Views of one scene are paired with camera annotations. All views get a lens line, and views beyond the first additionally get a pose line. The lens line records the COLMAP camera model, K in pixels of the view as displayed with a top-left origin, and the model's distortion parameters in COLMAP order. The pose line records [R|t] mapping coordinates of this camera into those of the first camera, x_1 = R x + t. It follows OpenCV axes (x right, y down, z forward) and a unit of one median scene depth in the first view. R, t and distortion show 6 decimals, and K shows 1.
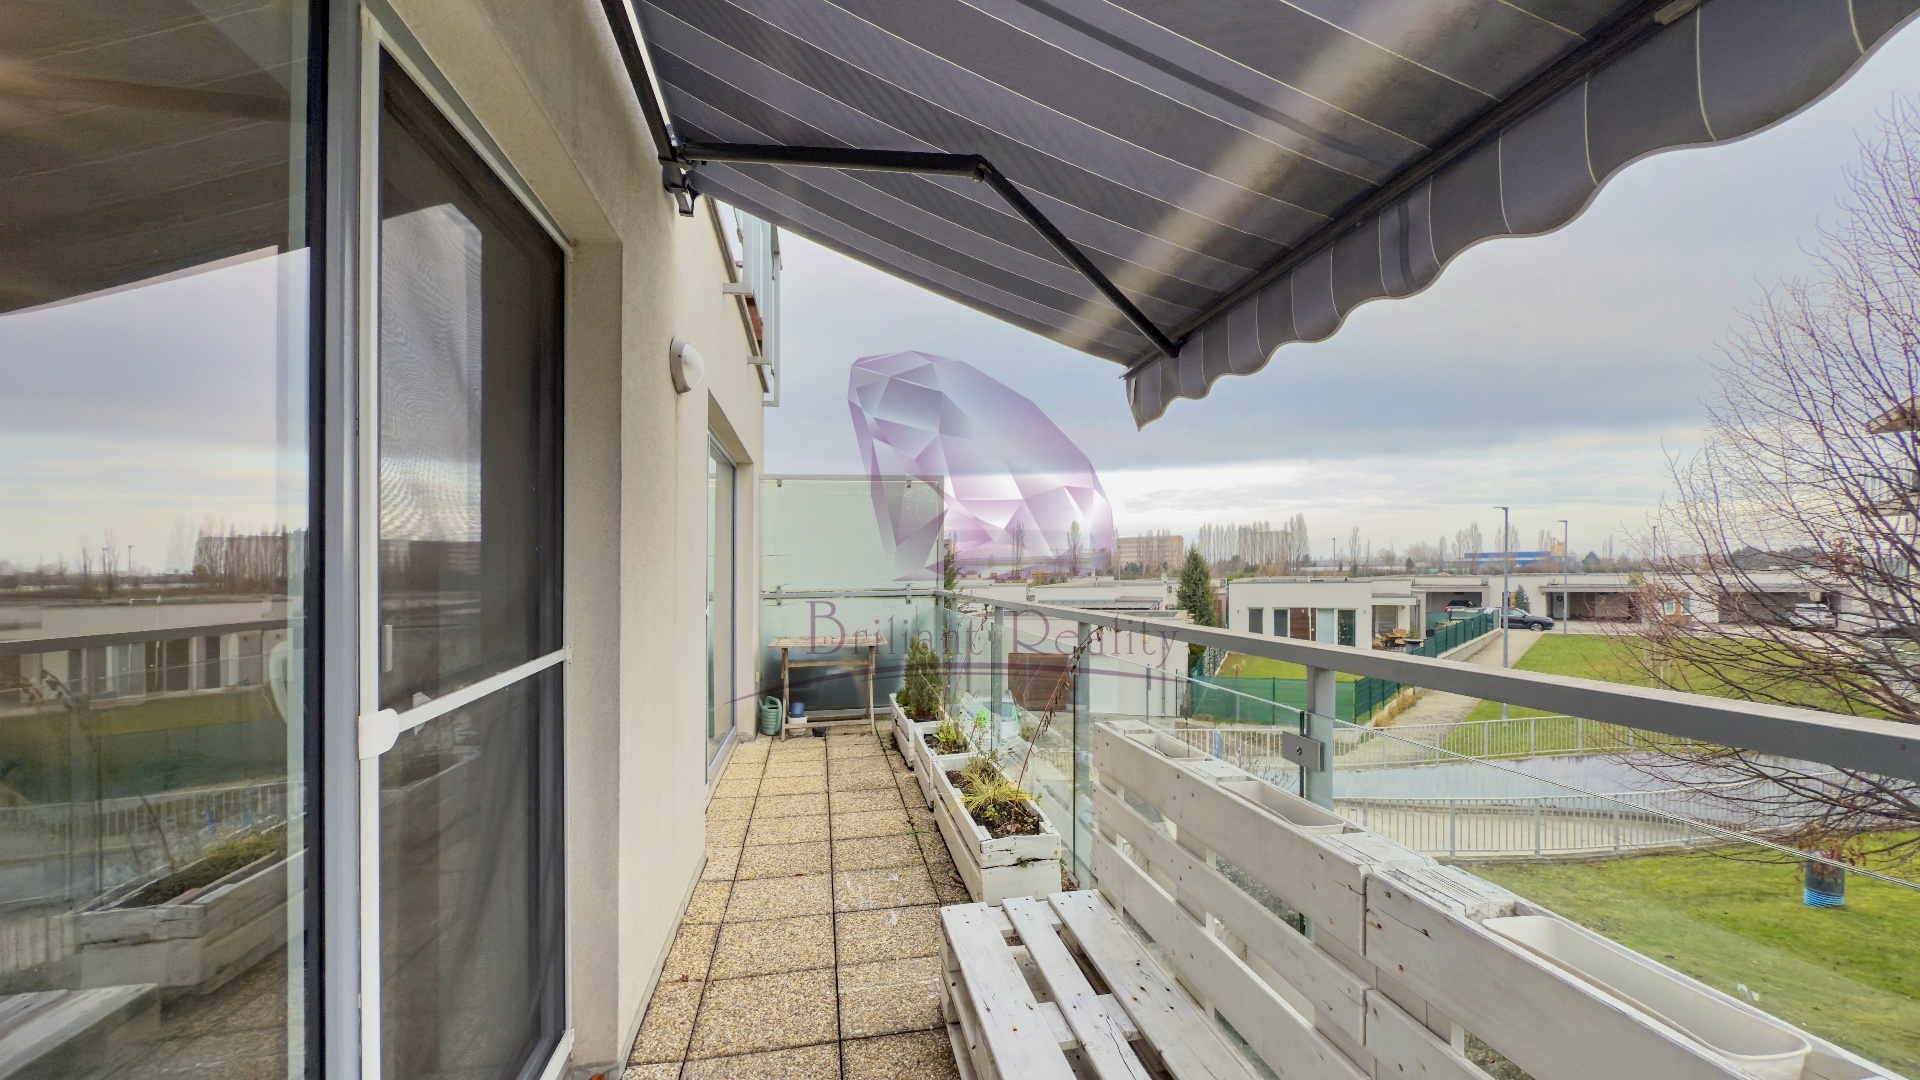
lens RADIAL K [[787.1, 0, 959.3], [0, 787.1, 550.4], [0, 0, 1]] dist [-0.000384, 0.000048]
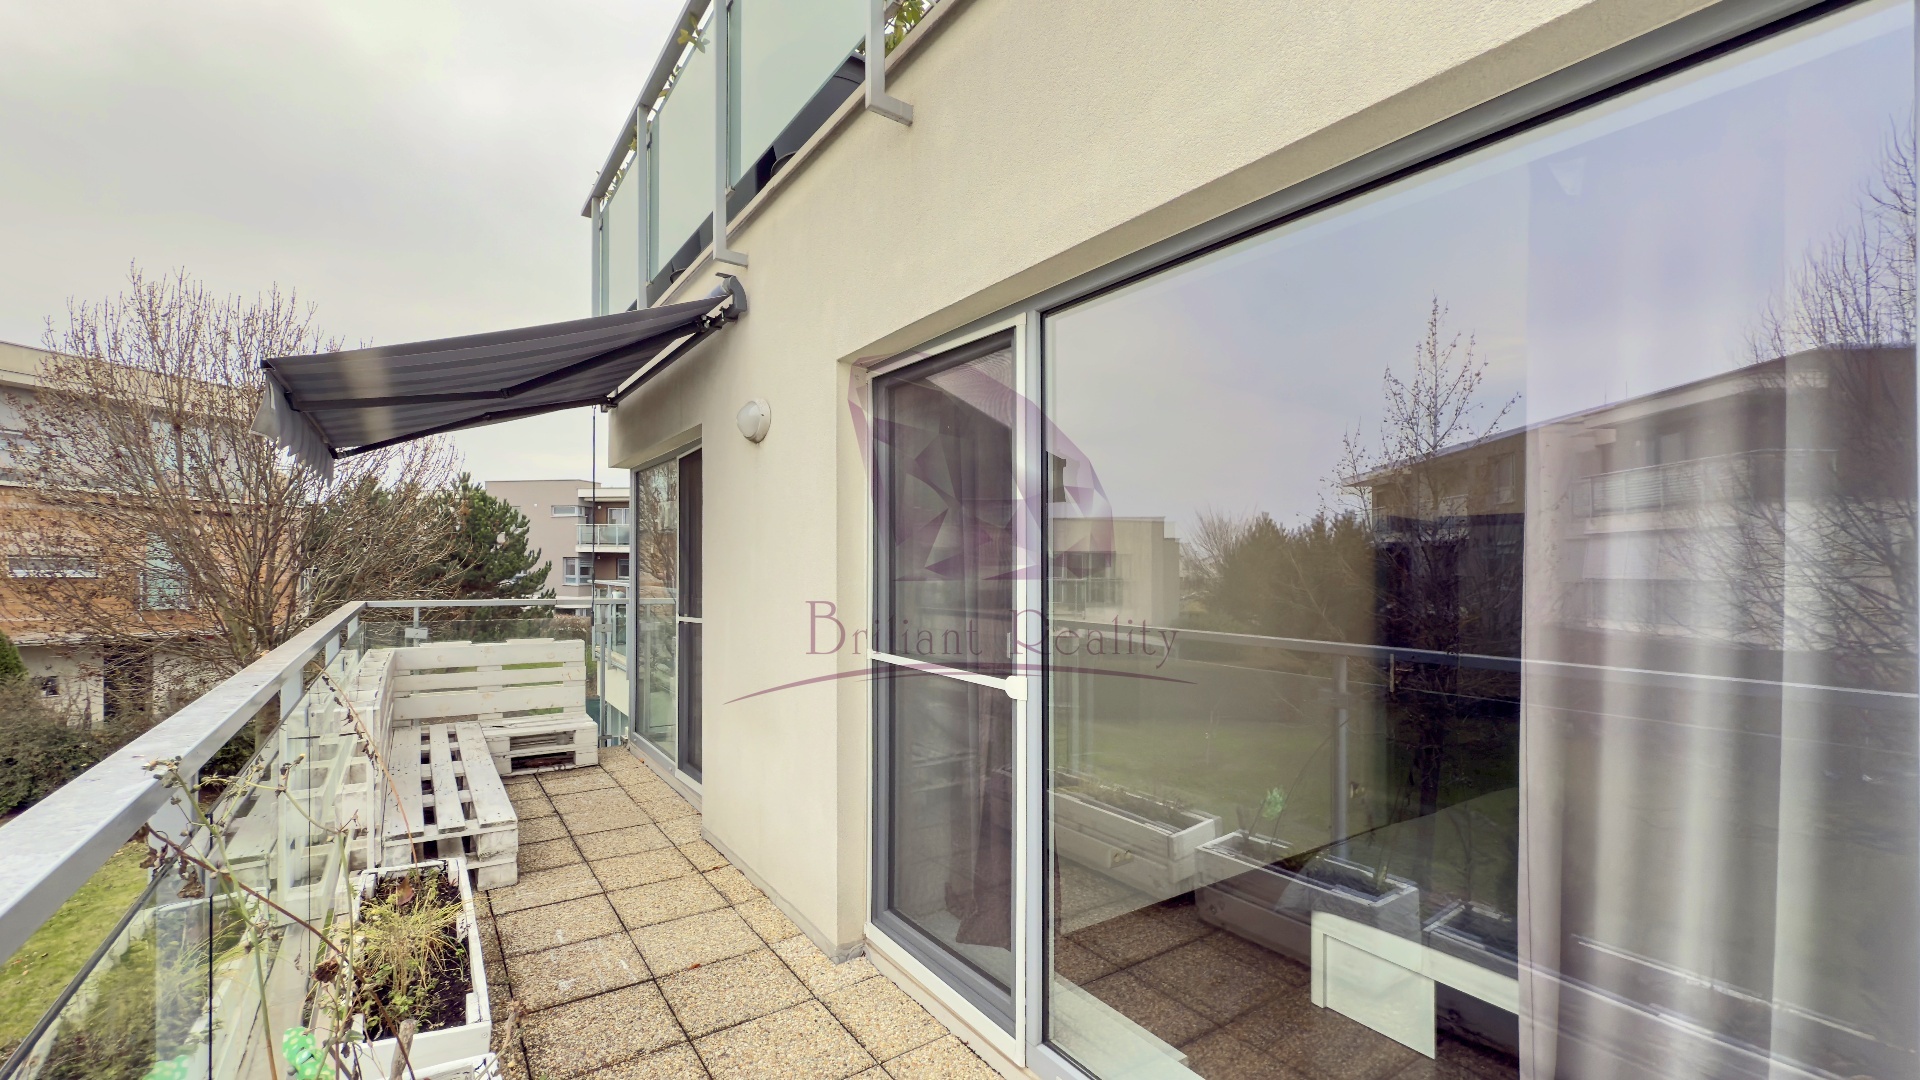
lens RADIAL K [[787.1, 0, 960.8], [0, 787.1, 554.7], [0, 0, 1]] dist [-0.000384, 0.000048]
pose [[-0.909745, 0.003514, -0.415153, -0.128700], [0.027909, 0.998220, -0.052710, 0.041272], [0.414229, -0.059539, -0.908223, 2.080063]]
